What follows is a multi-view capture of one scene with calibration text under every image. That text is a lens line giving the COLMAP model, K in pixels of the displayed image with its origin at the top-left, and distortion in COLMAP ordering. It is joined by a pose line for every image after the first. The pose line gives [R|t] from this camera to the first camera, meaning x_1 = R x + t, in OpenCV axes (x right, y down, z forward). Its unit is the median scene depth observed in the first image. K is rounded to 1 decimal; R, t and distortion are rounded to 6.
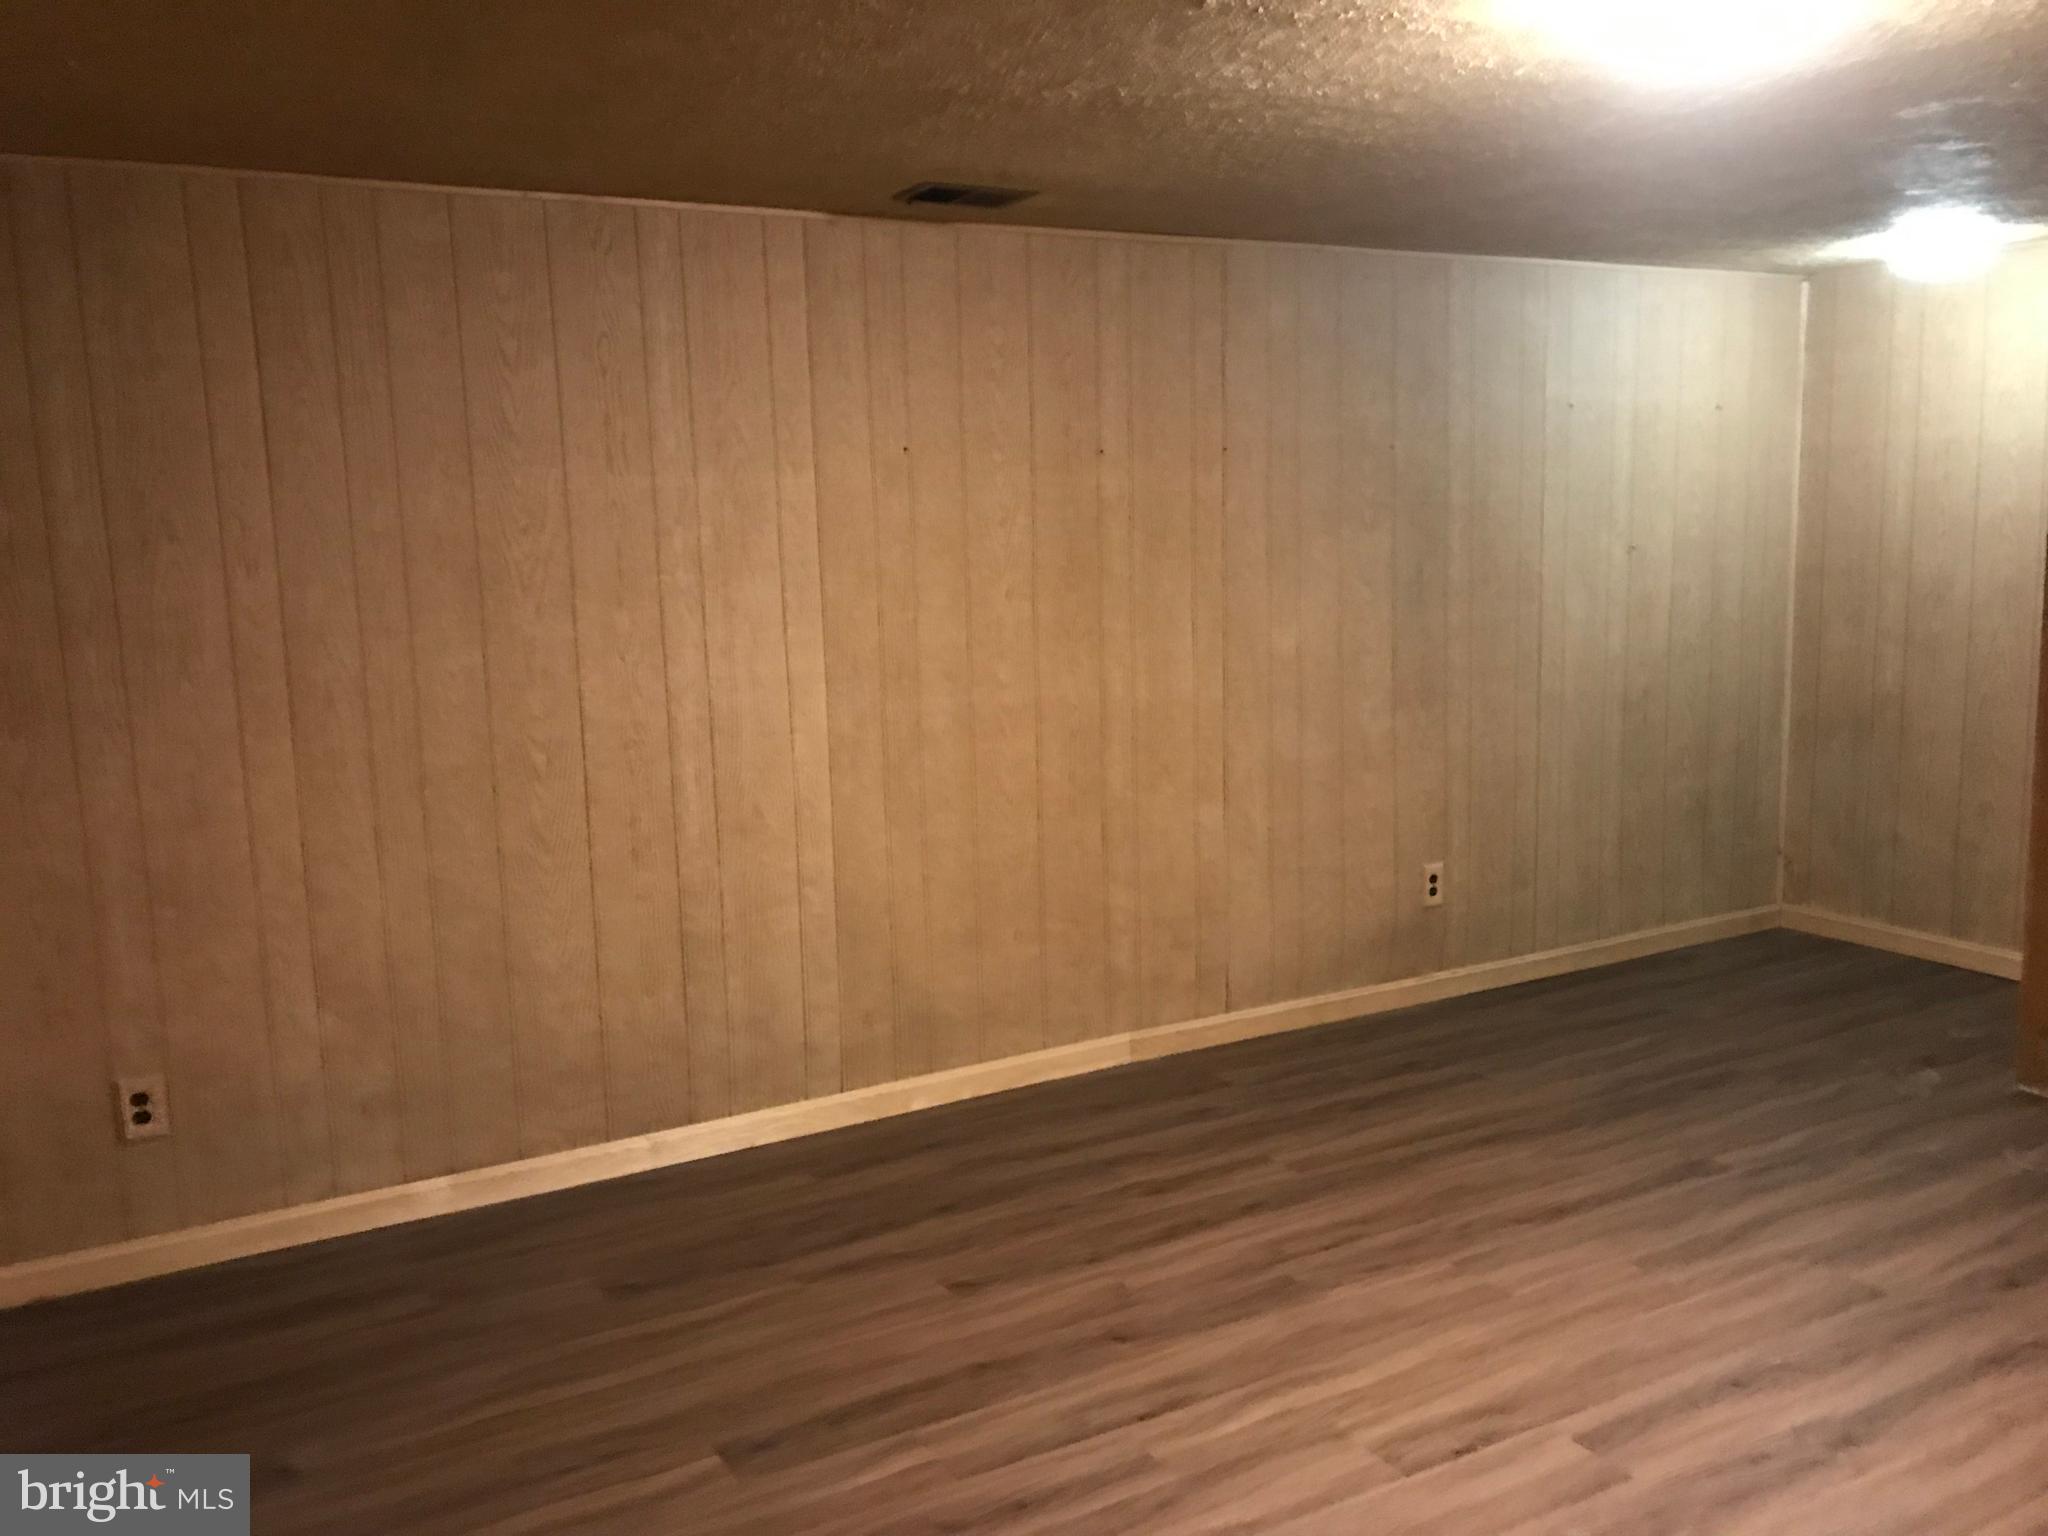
lens RADIAL K [[1693.1, 0, 999.0], [0, 1693.1, 761.0], [0, 0, 1]] dist [0.053622, -0.077906]
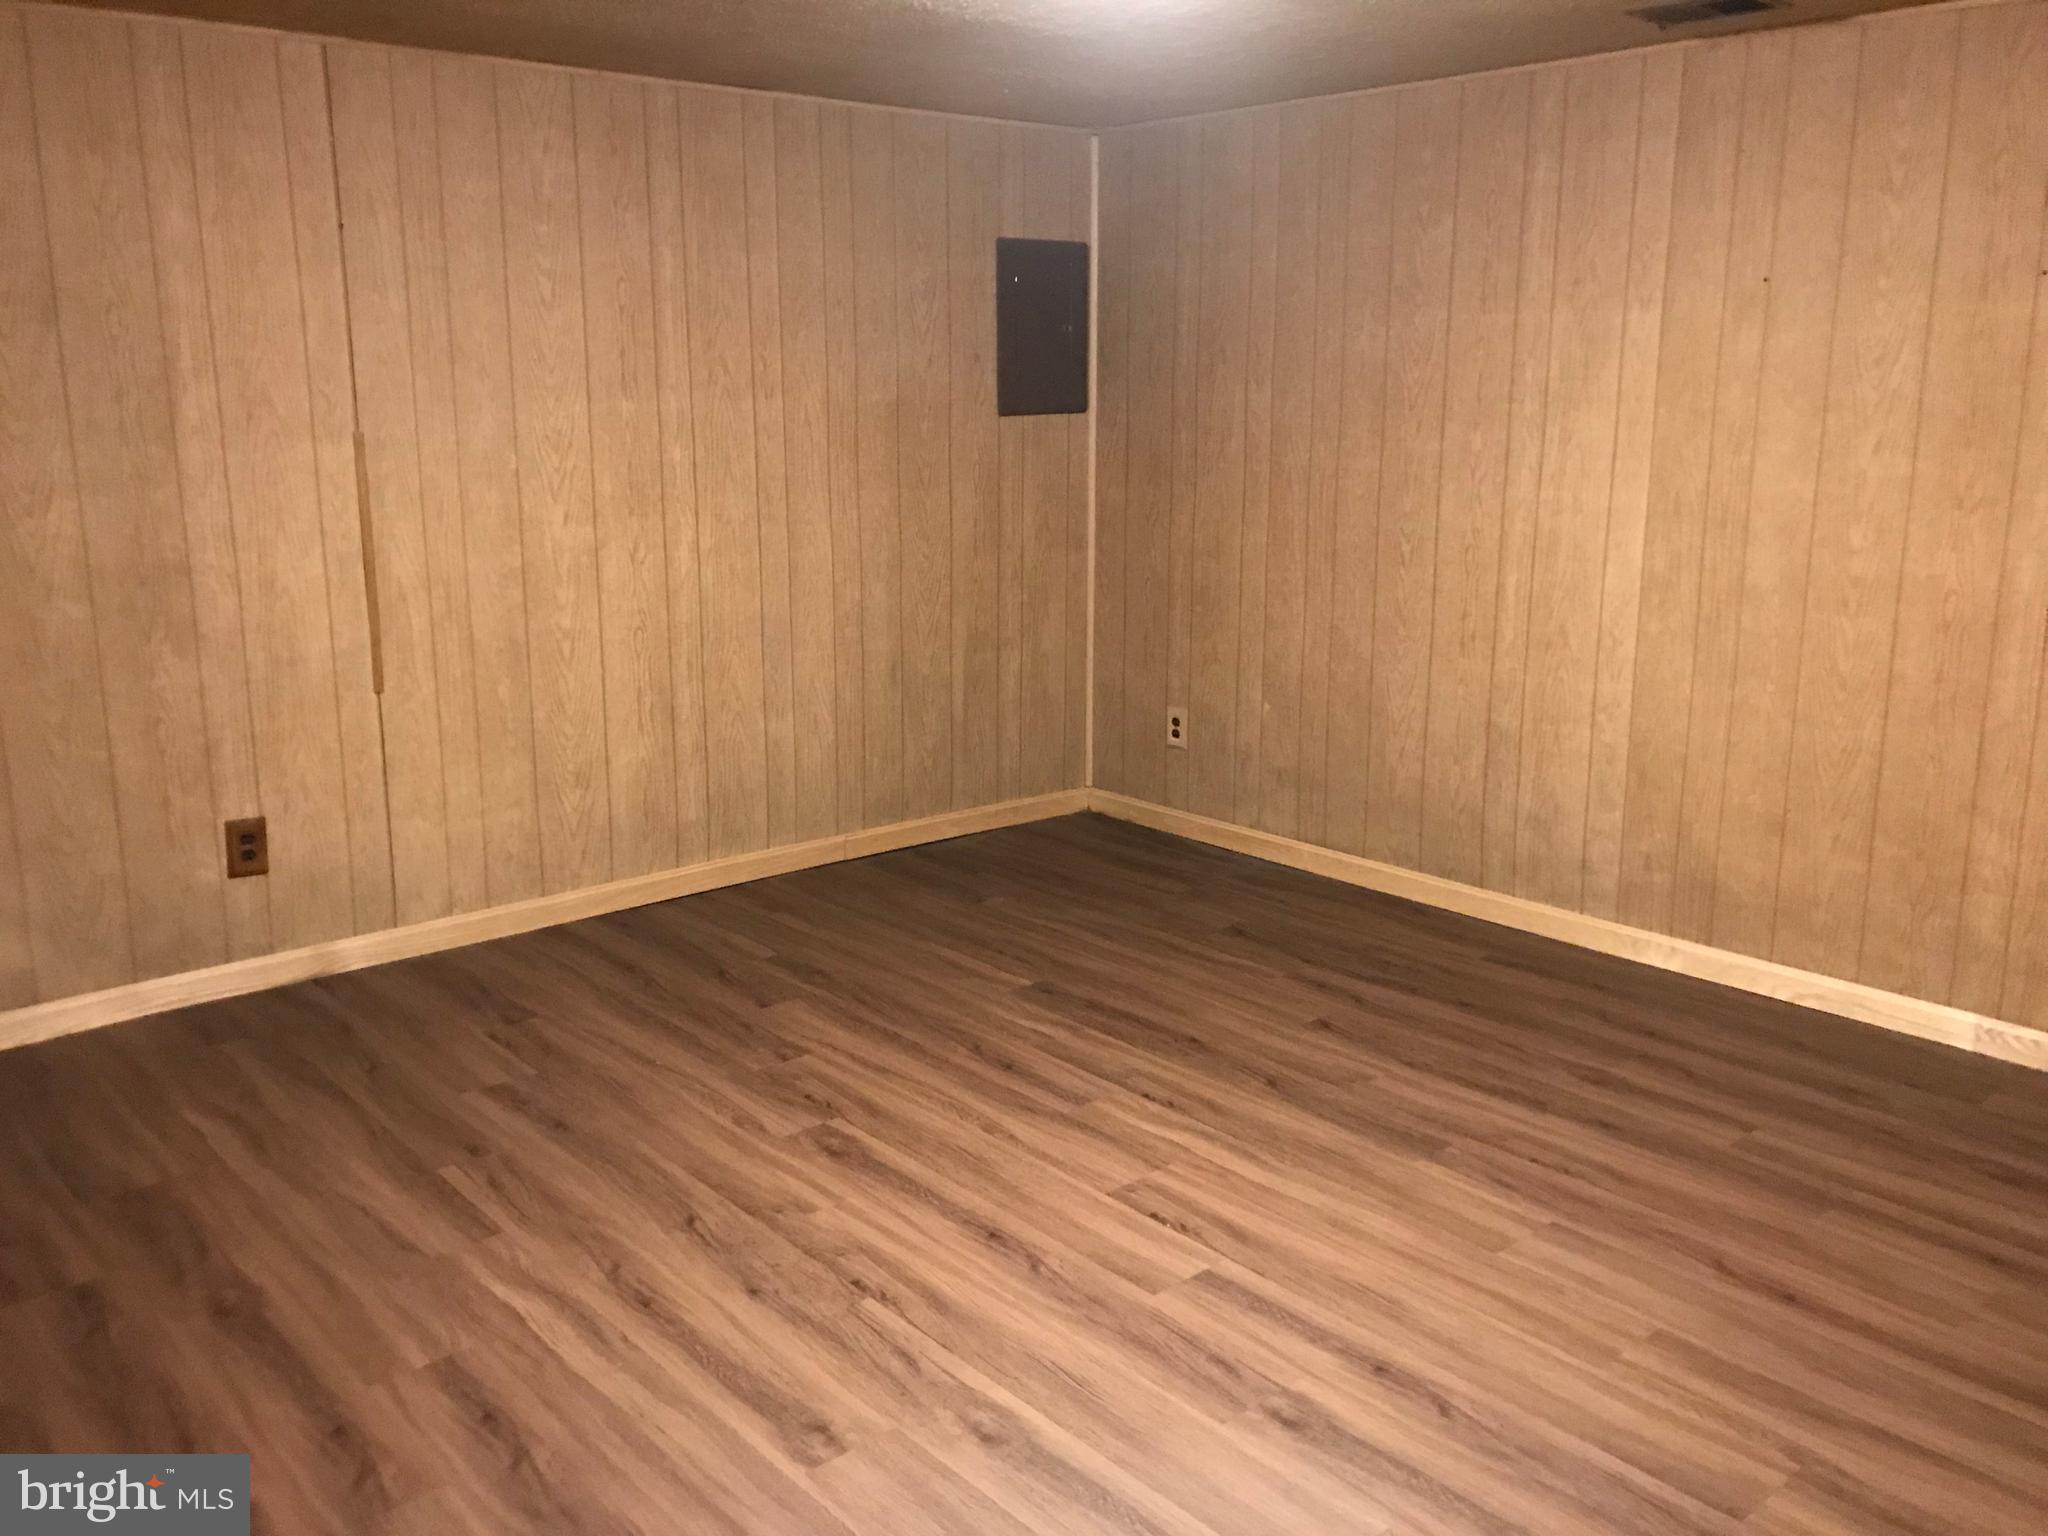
lens RADIAL K [[1693.1, 0, 1028.8], [0, 1693.1, 754.5], [0, 0, 1]] dist [0.053622, -0.077906]
pose [[0.209377, 0.238172, -0.948386, 0.909994], [-0.145357, 0.966688, 0.210677, -0.079544], [0.966971, 0.093744, 0.237022, 0.464172]]
